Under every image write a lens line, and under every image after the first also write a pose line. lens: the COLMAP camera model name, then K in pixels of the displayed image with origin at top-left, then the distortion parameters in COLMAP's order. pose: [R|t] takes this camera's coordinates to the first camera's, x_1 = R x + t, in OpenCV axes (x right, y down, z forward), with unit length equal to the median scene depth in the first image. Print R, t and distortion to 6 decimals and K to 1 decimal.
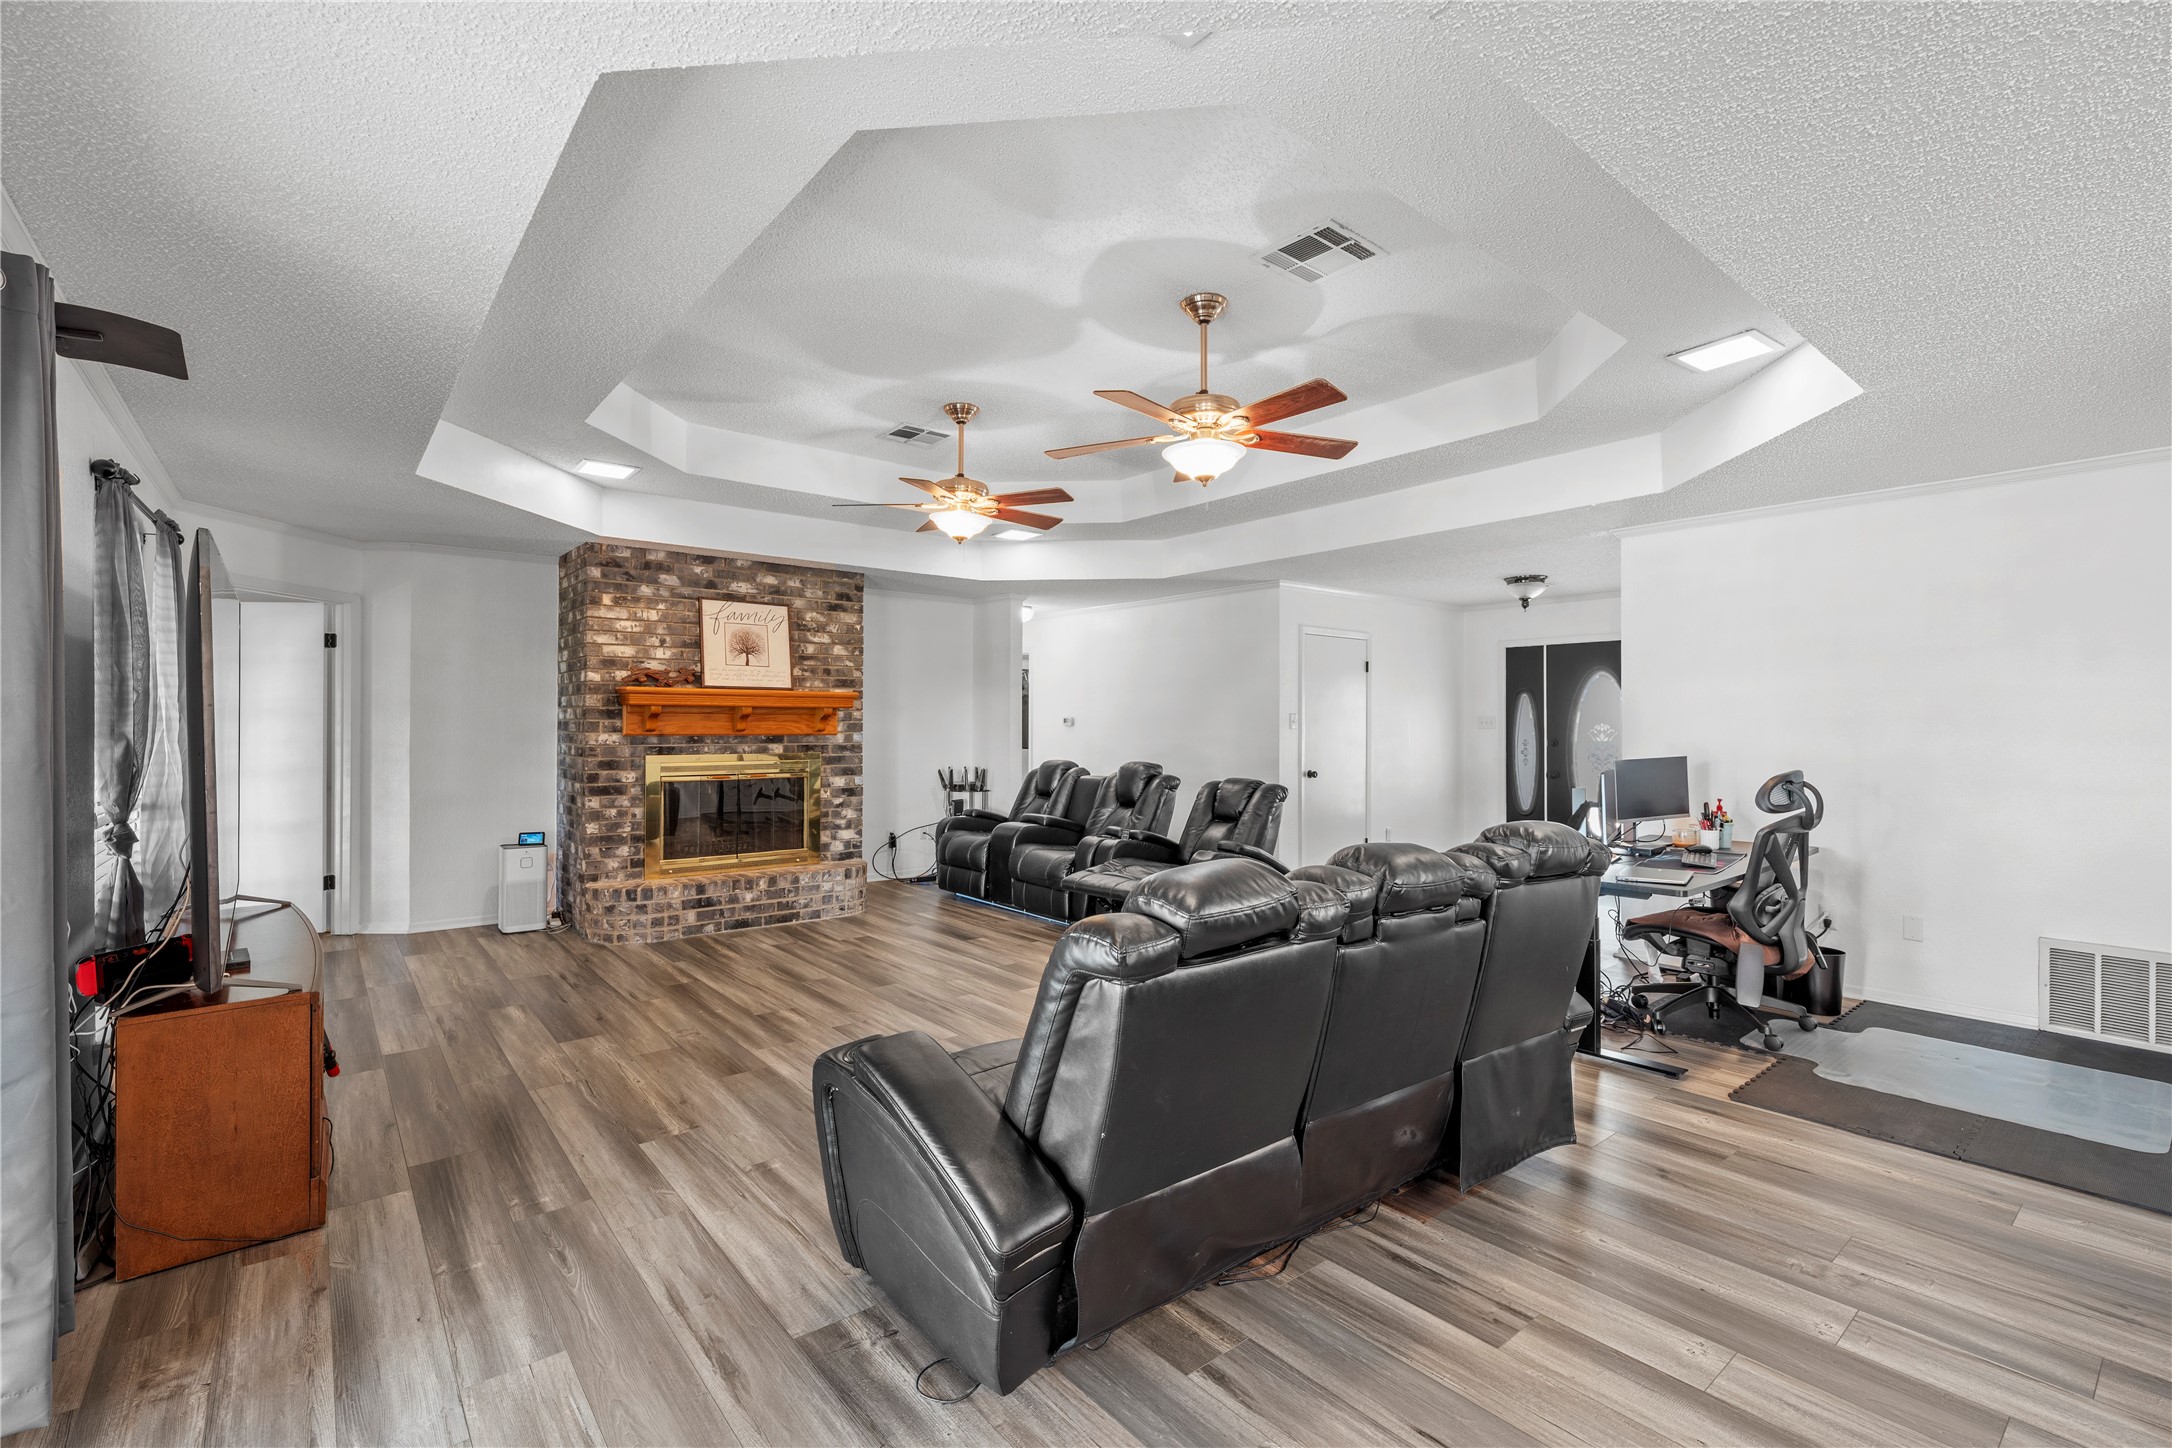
lens RADIAL K [[953.8, 0, 1083.6], [0, 953.8, 712.9], [0, 0, 1]] dist [0.000460, 0.000556]
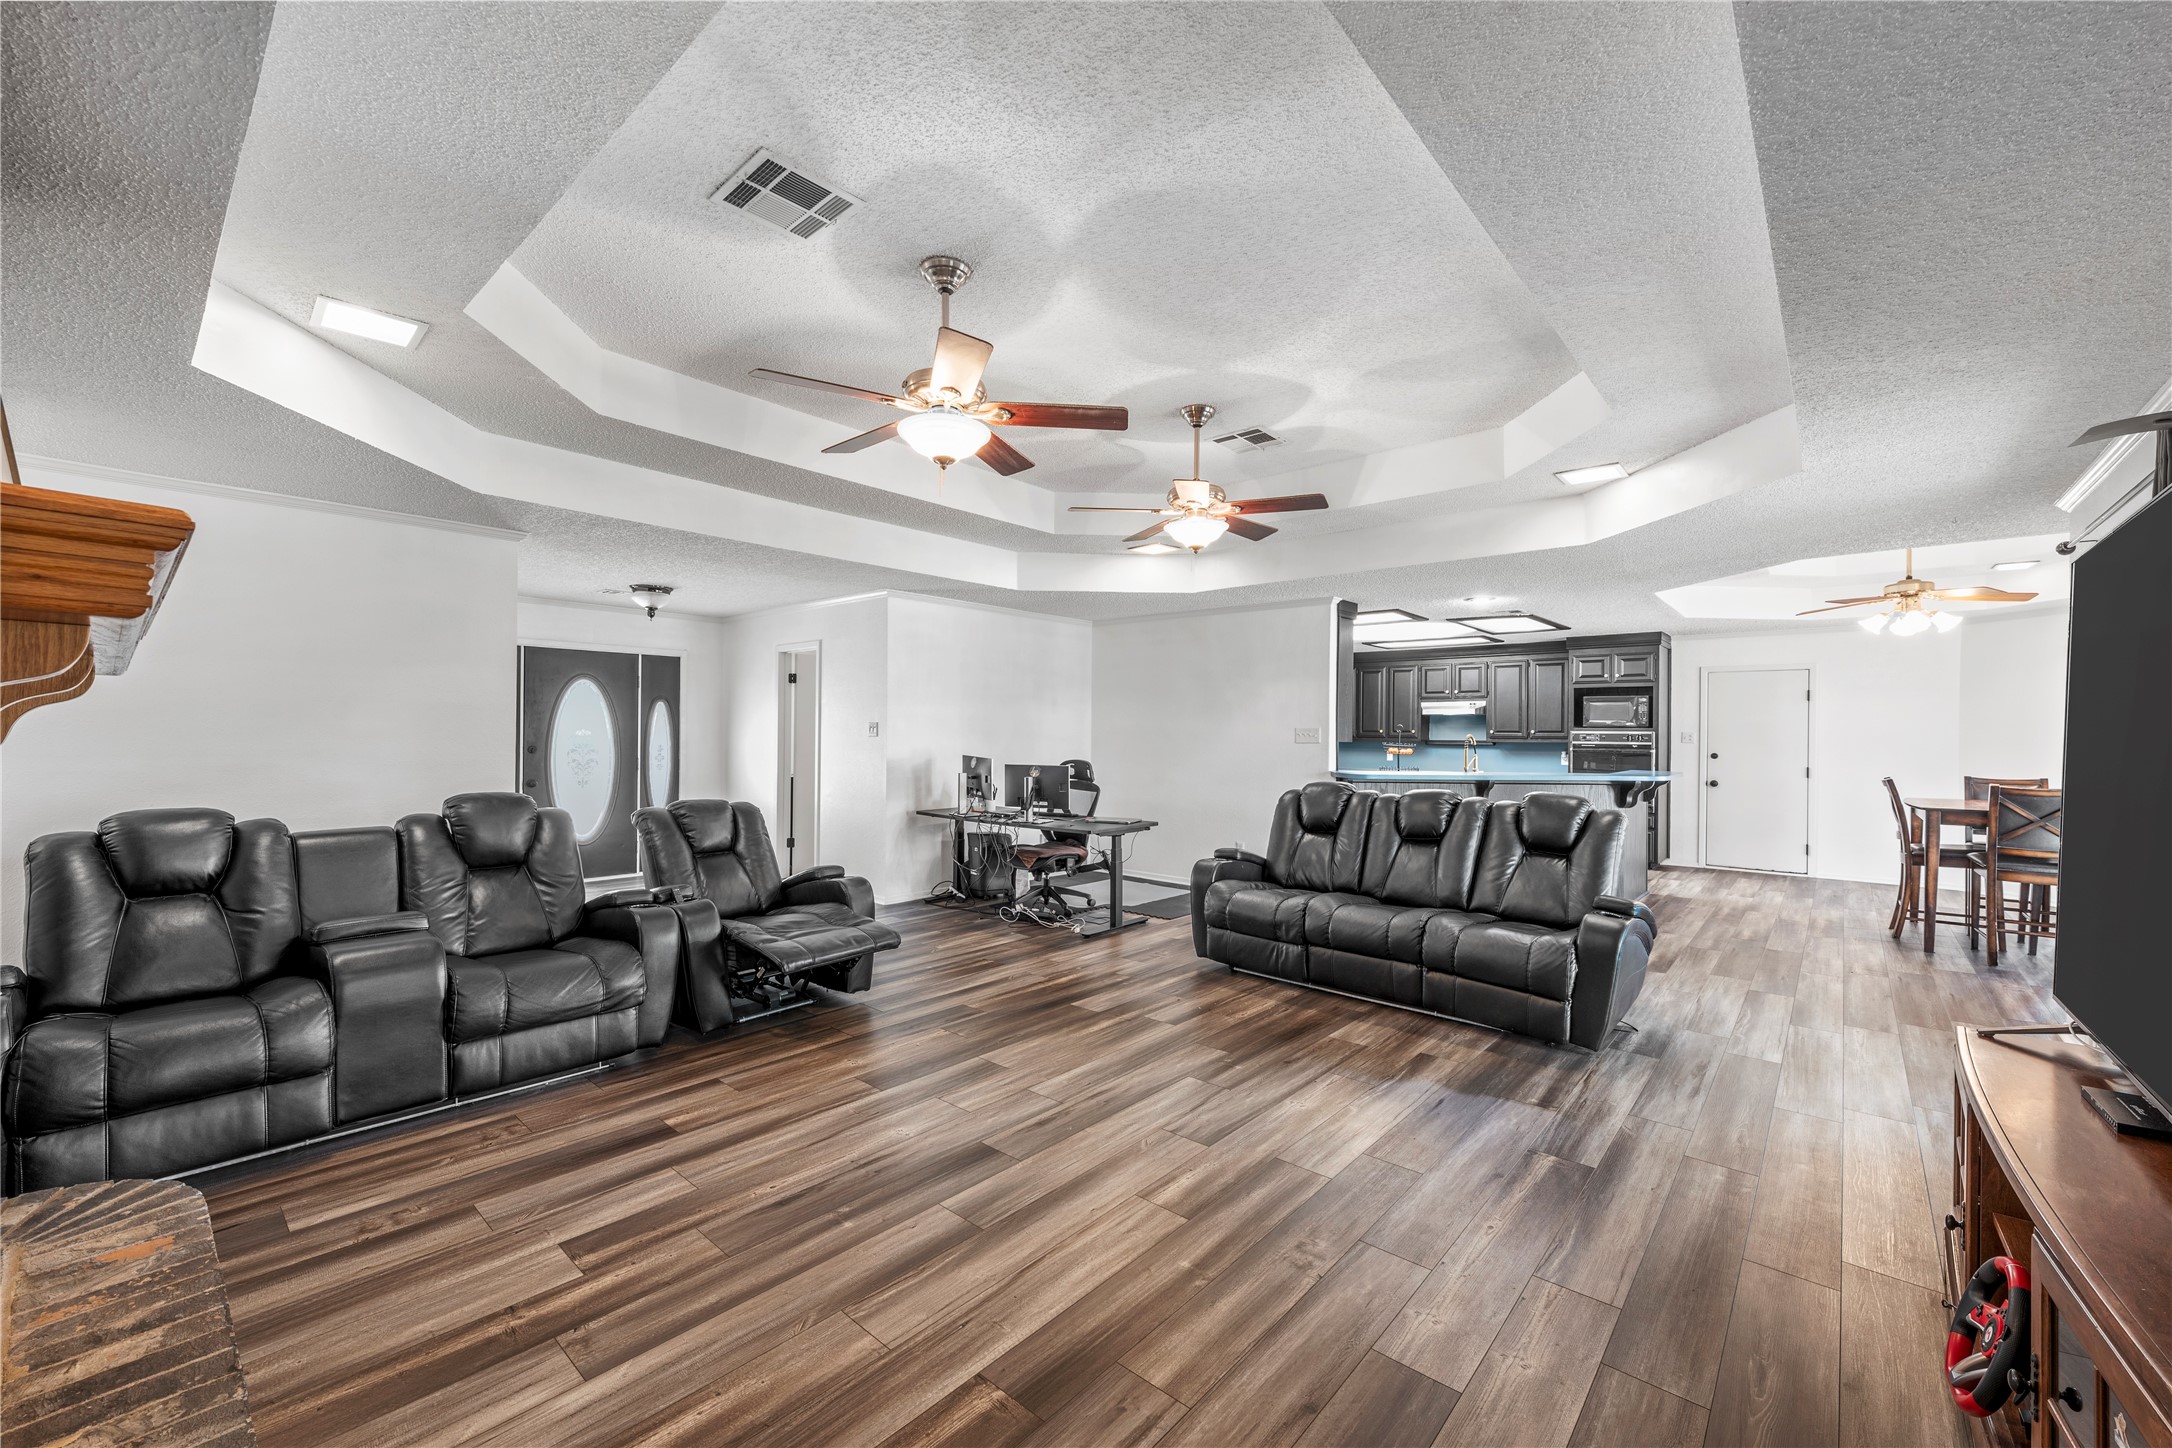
lens RADIAL K [[861.8, 0, 1085.6], [0, 861.8, 730.0], [0, 0, 1]] dist [-0.000377, 0.000023]
pose [[-0.161586, 0.002000, 0.986857, -0.604005], [-0.022497, 0.999731, -0.005710, 0.007248], [-0.986602, -0.023124, -0.161498, 0.801711]]
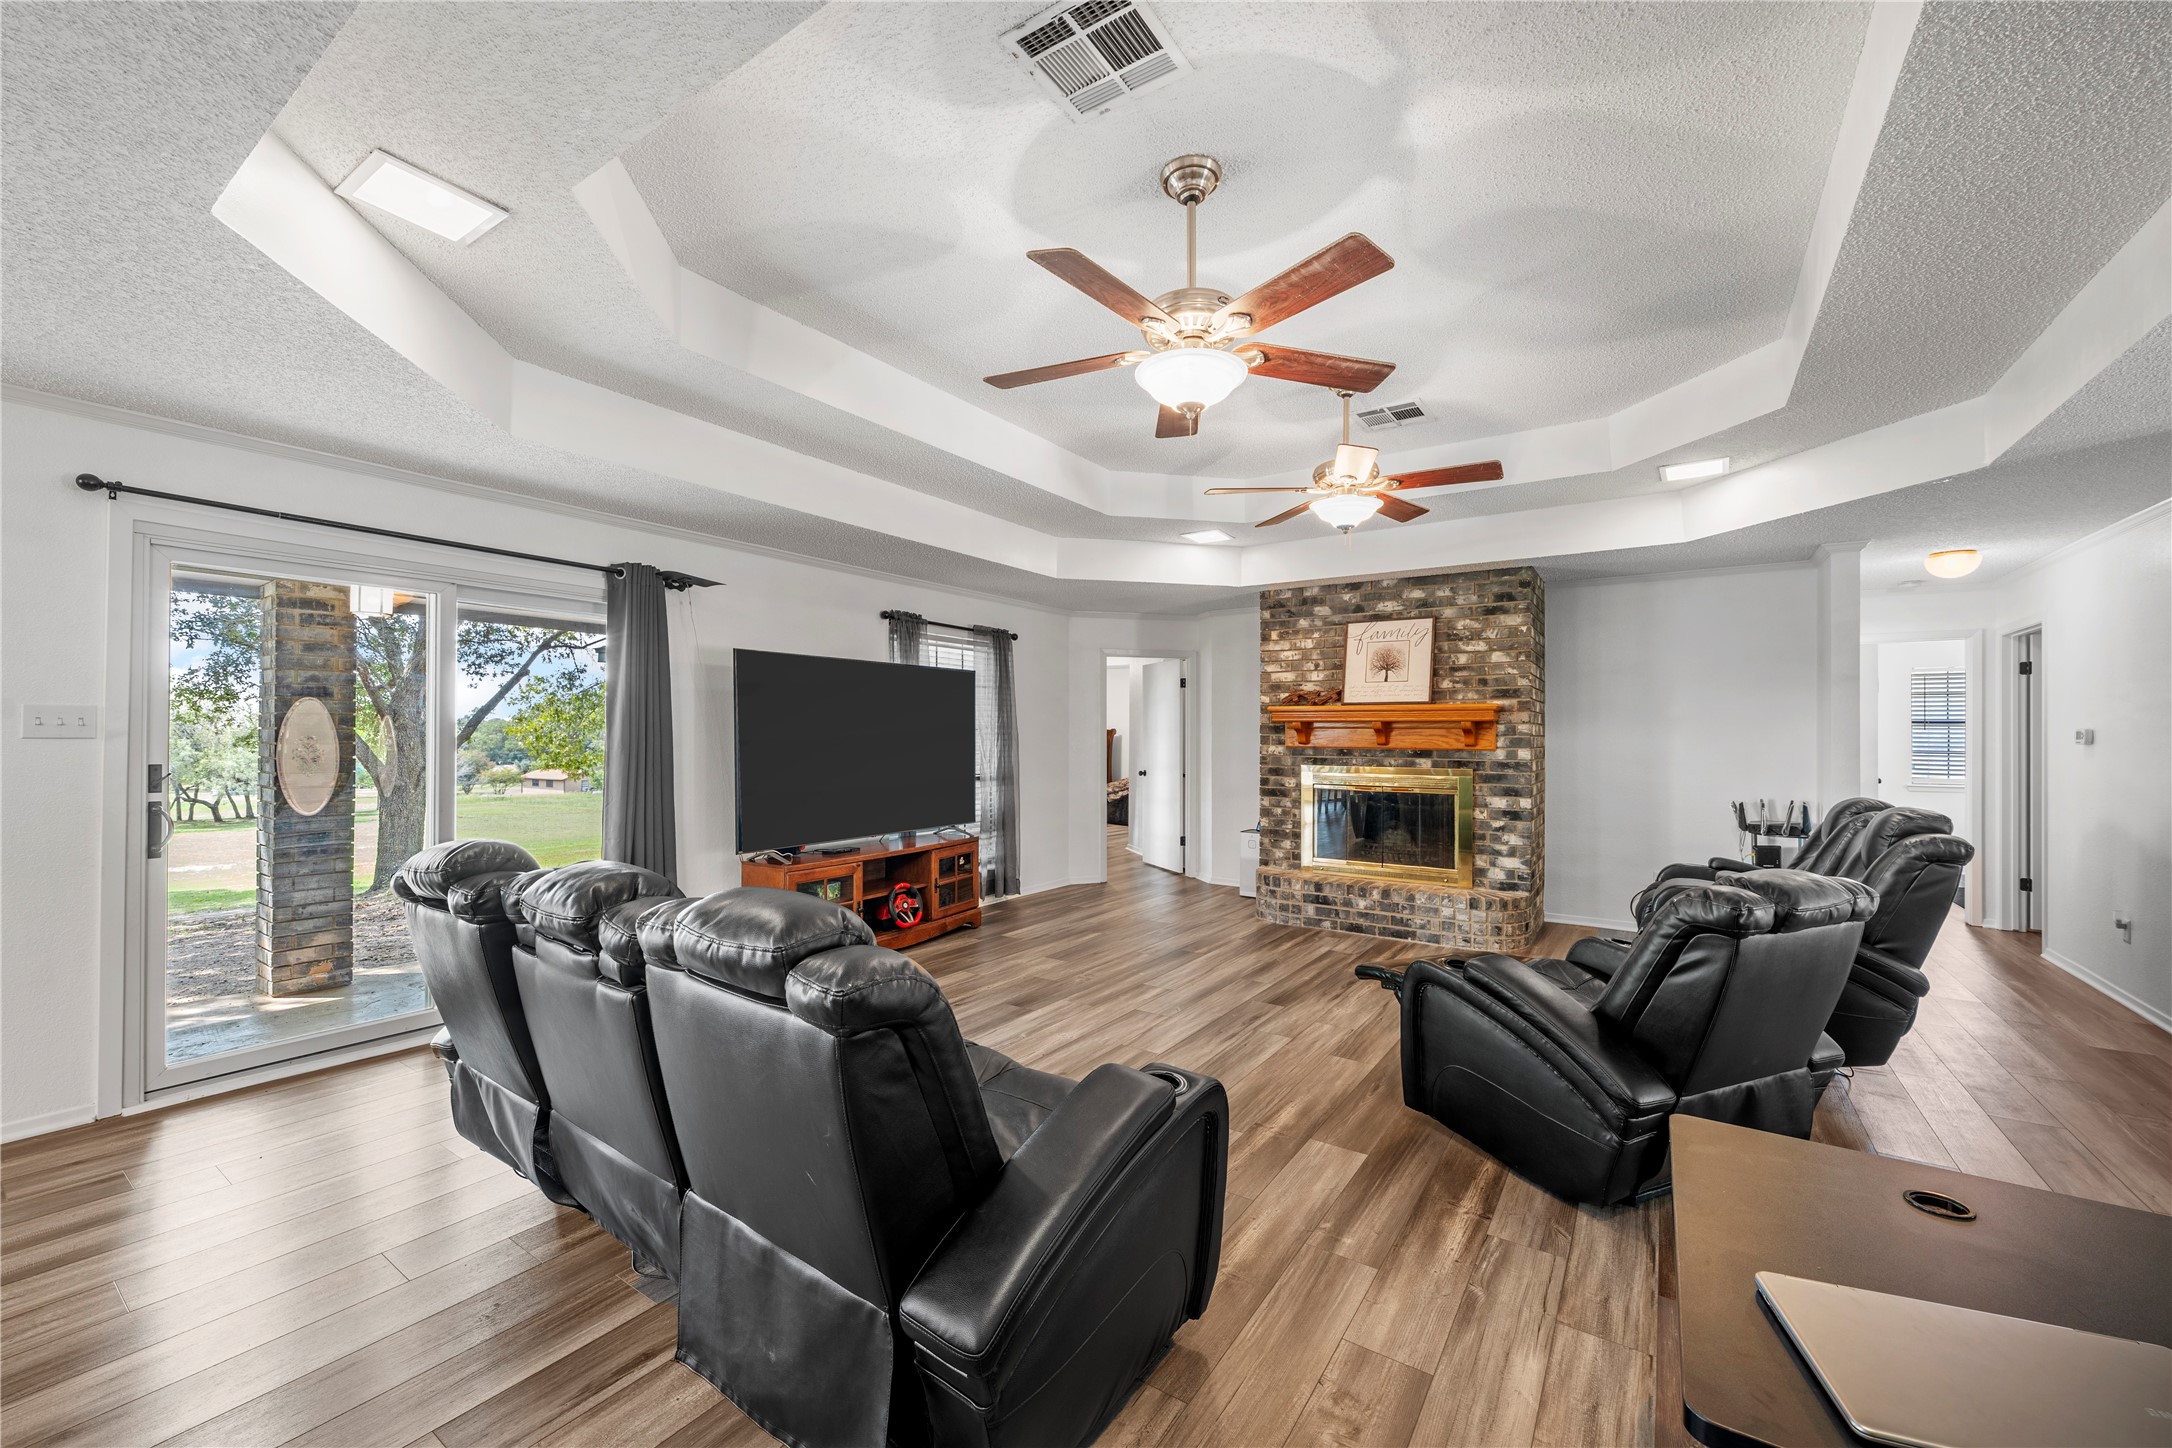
lens RADIAL K [[845.2, 0, 1089.2], [0, 845.2, 728.2], [0, 0, 1]] dist [0.009345, 0.000189]
pose [[0.287504, -0.009240, -0.957735, 0.442595], [0.006015, 0.999951, -0.007841, 0.006167], [0.957761, -0.003507, 0.287545, 0.440968]]
